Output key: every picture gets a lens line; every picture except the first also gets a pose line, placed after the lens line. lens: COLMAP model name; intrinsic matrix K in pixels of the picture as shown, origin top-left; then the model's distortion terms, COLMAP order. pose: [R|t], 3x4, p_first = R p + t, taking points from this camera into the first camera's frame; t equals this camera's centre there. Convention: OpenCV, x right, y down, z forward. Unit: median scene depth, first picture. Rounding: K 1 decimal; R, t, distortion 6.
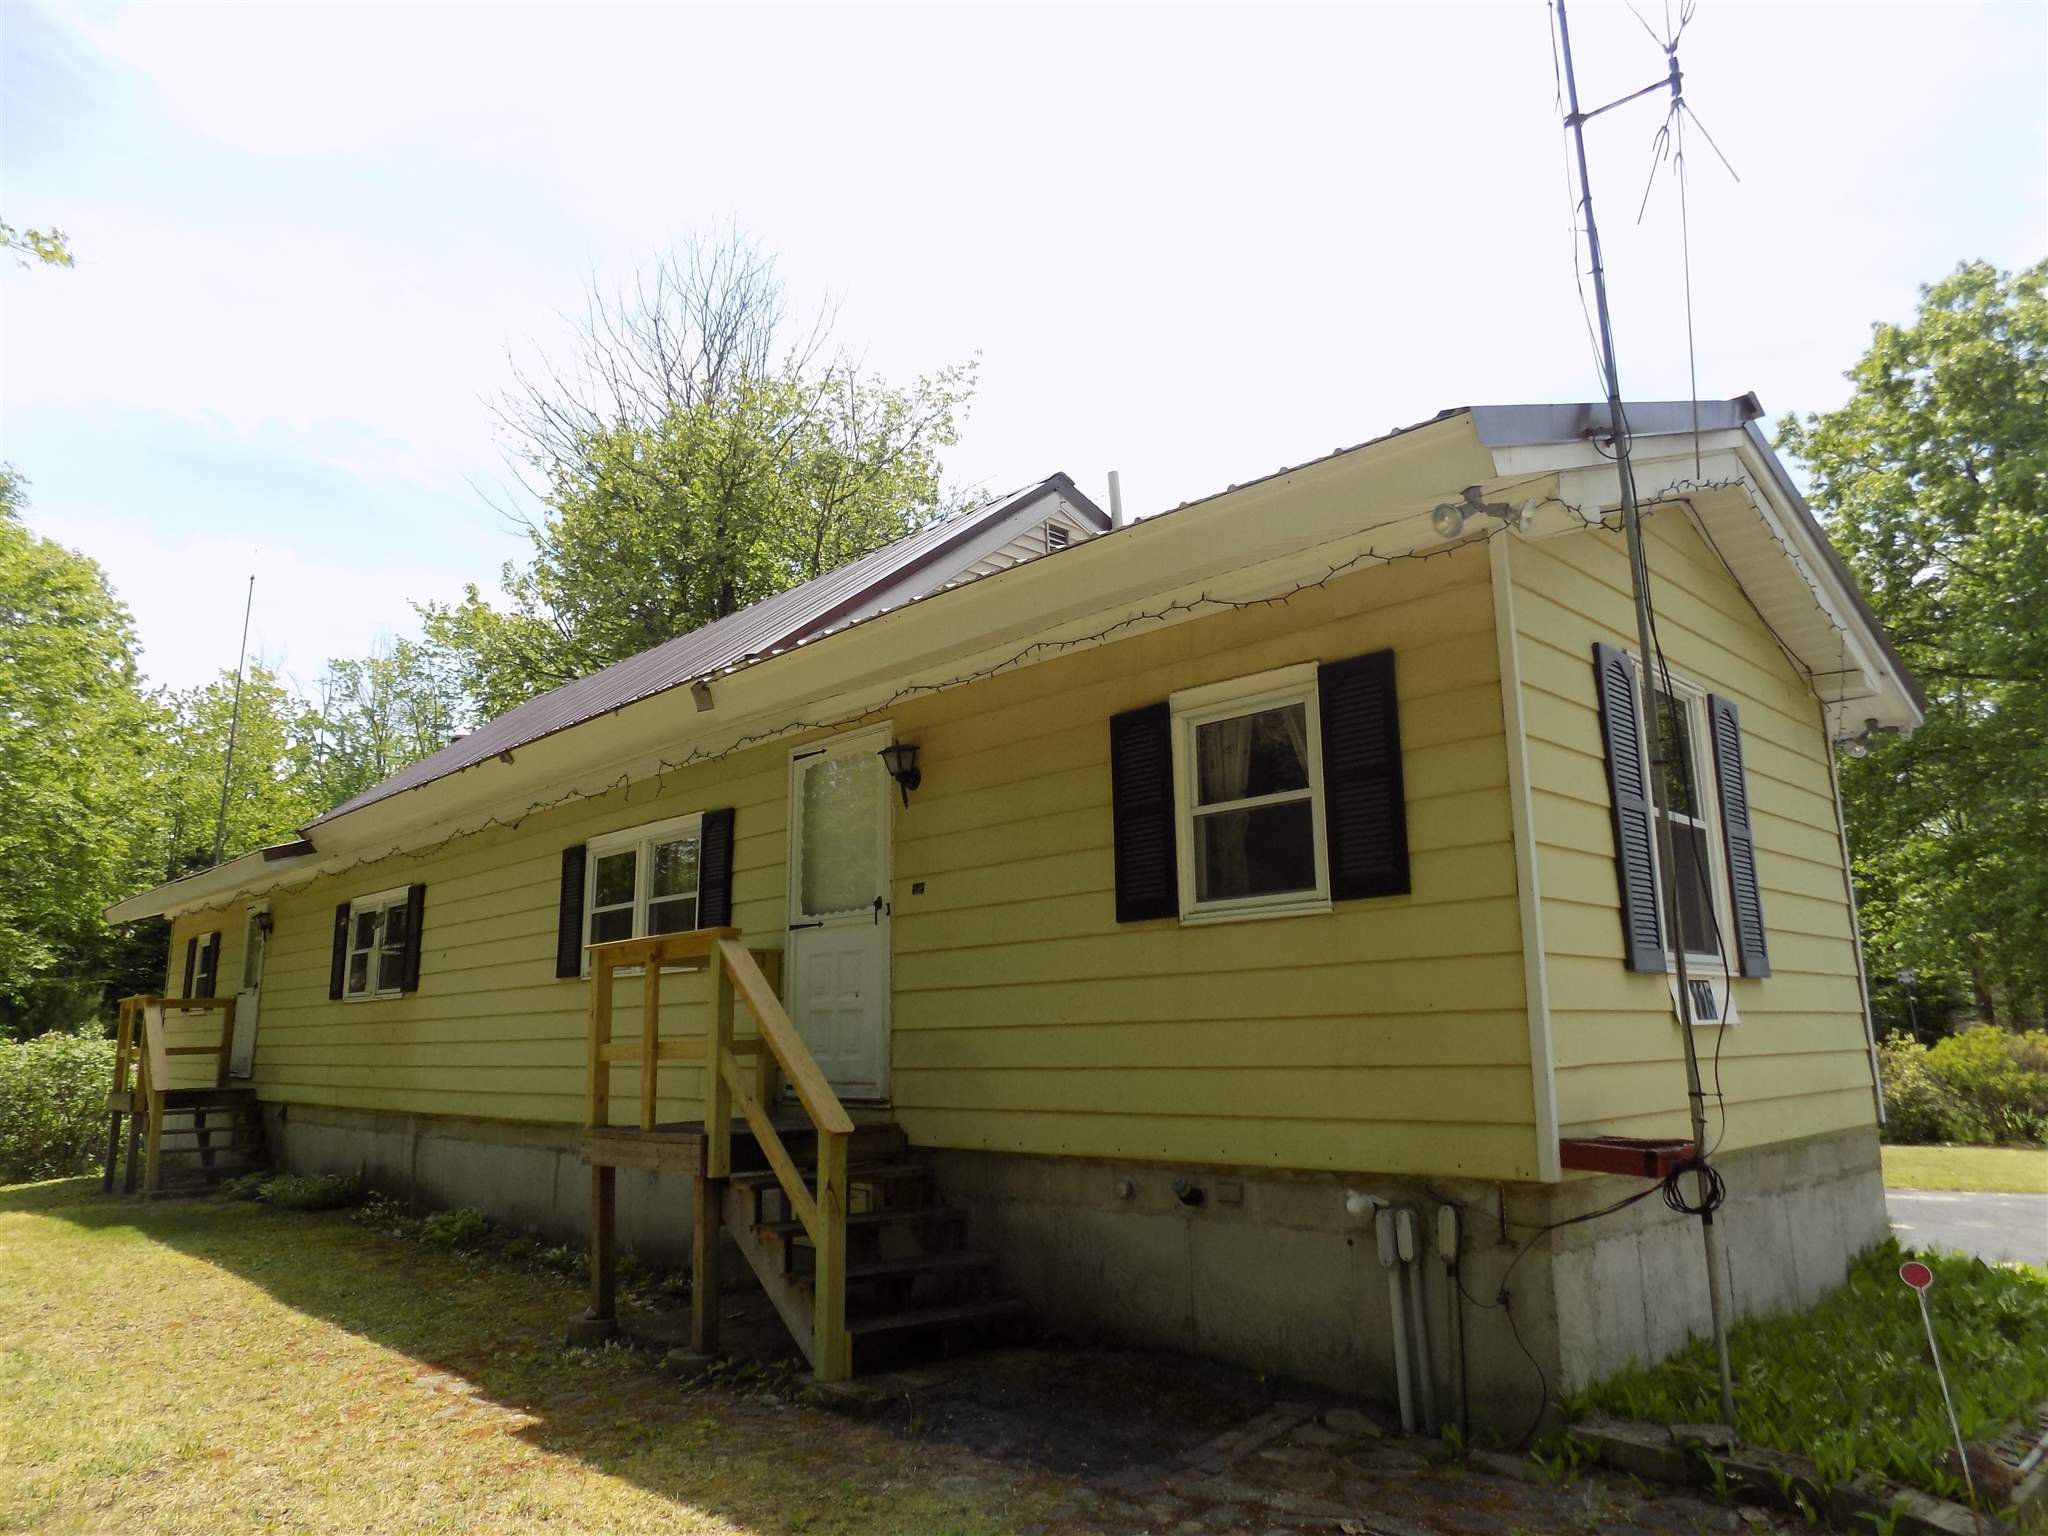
lens RADIAL K [[1373.2, 0, 1021.5], [0, 1373.2, 766.5], [0, 0, 1]] dist [-0.065608, 0.054586]
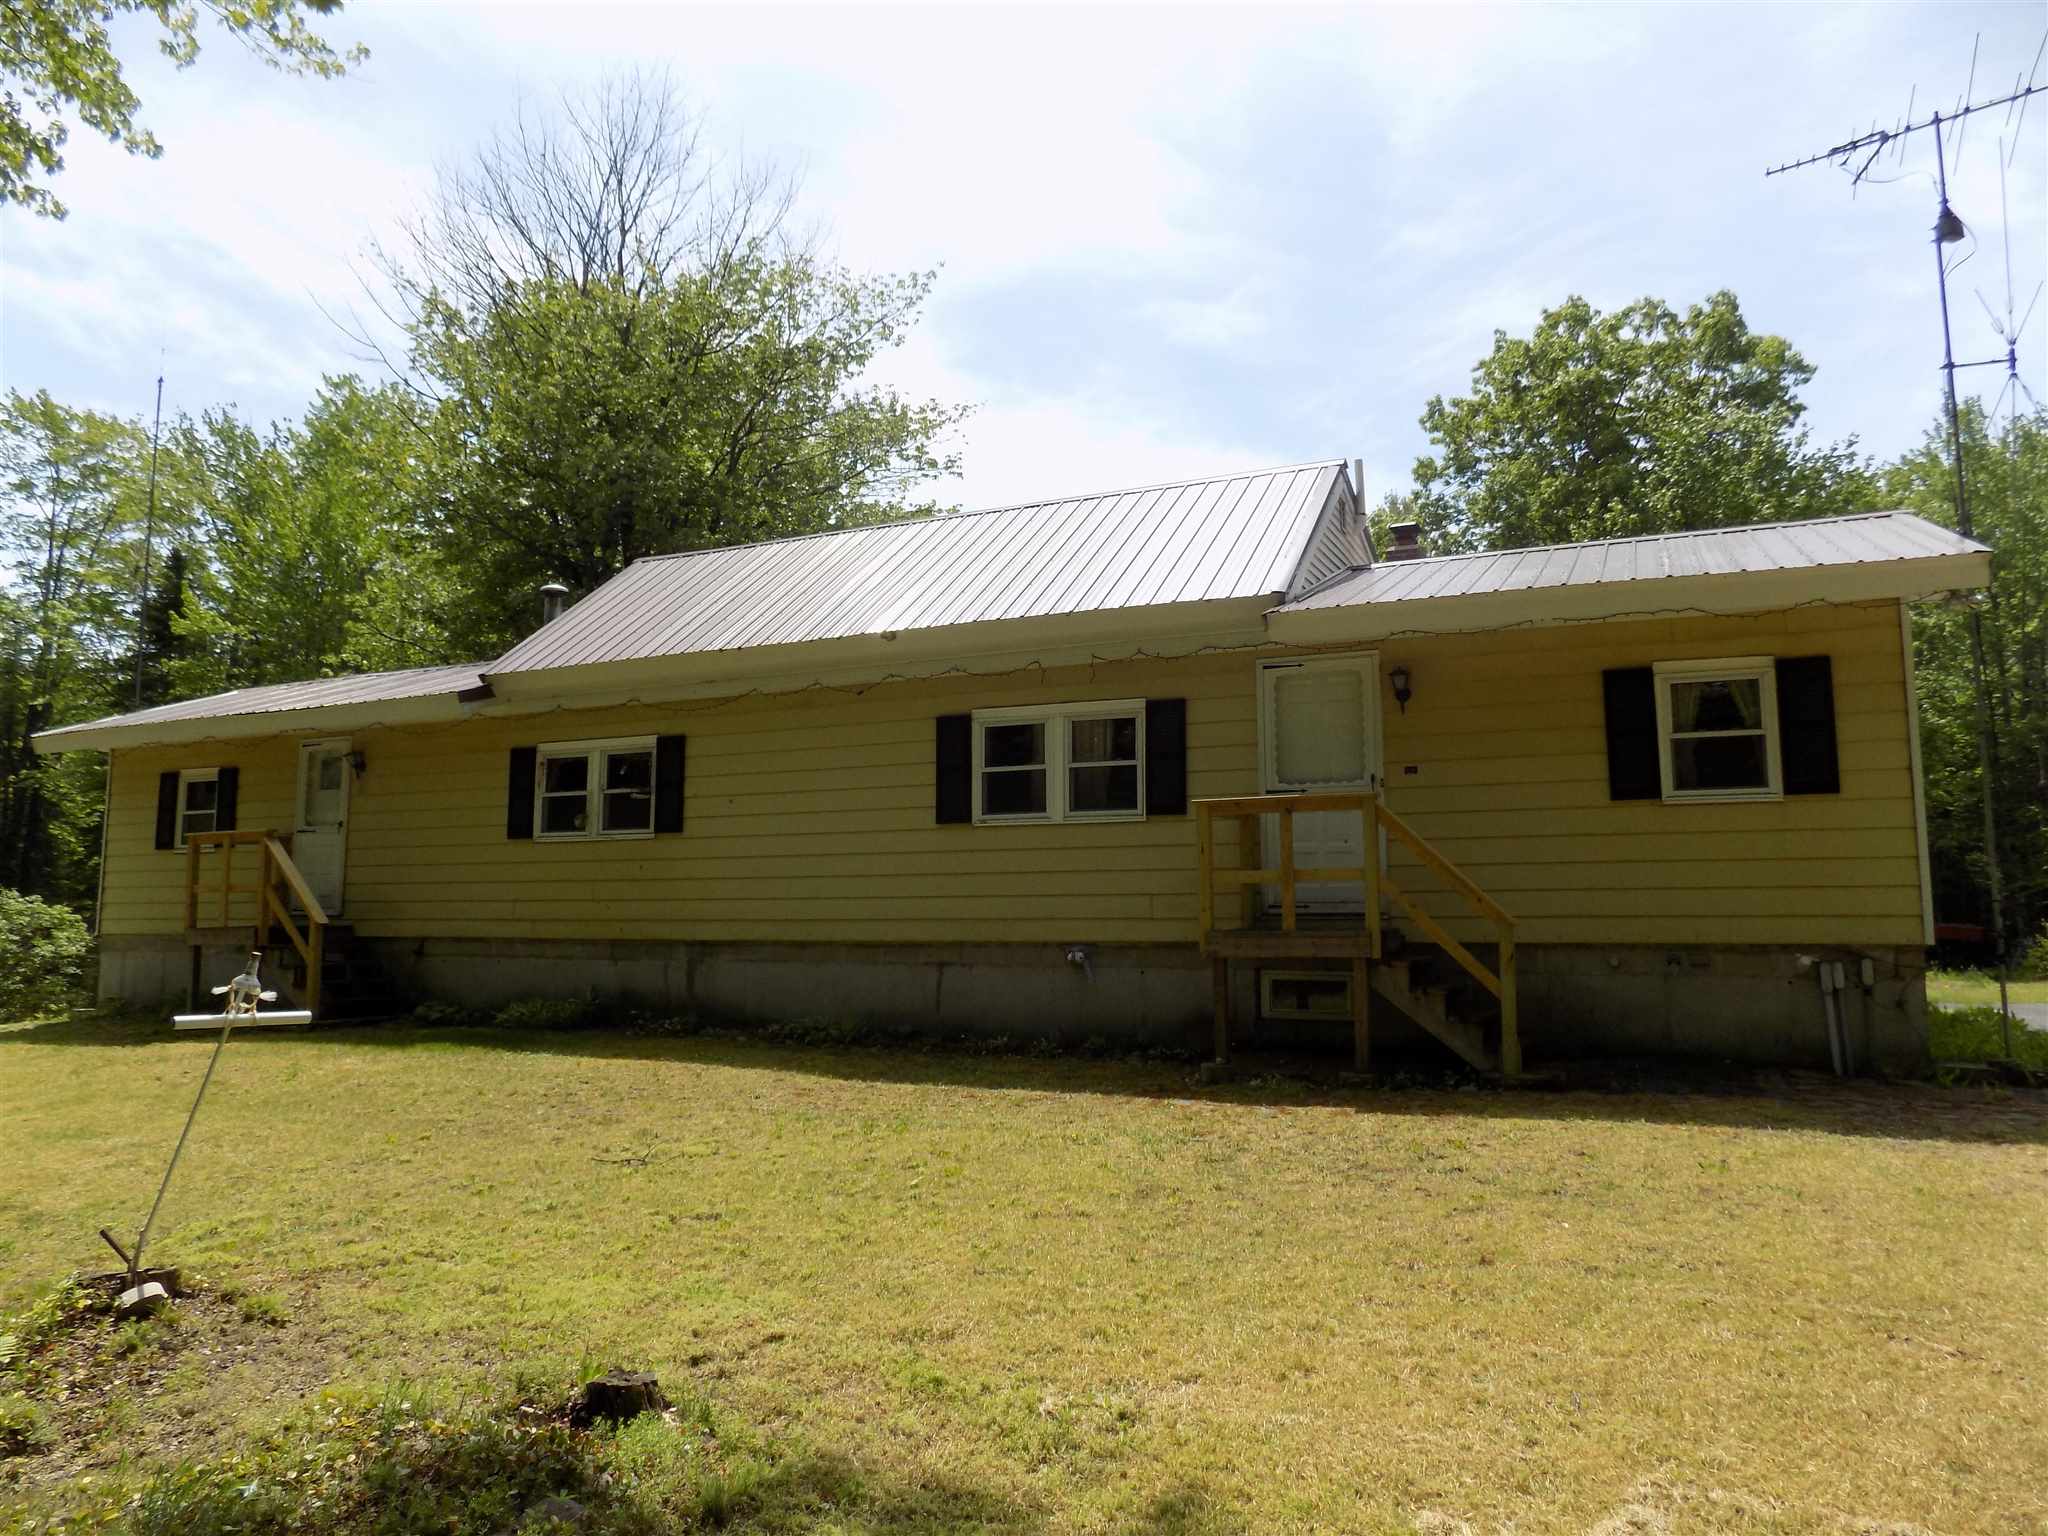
lens RADIAL K [[1373.2, 0, 1023.7], [0, 1373.2, 773.0], [0, 0, 1]] dist [-0.065608, 0.054586]
pose [[0.927311, 0.042924, 0.371821, -1.182094], [-0.081696, 0.992662, 0.089152, -0.004395], [-0.365266, -0.113048, 0.924013, -0.222553]]
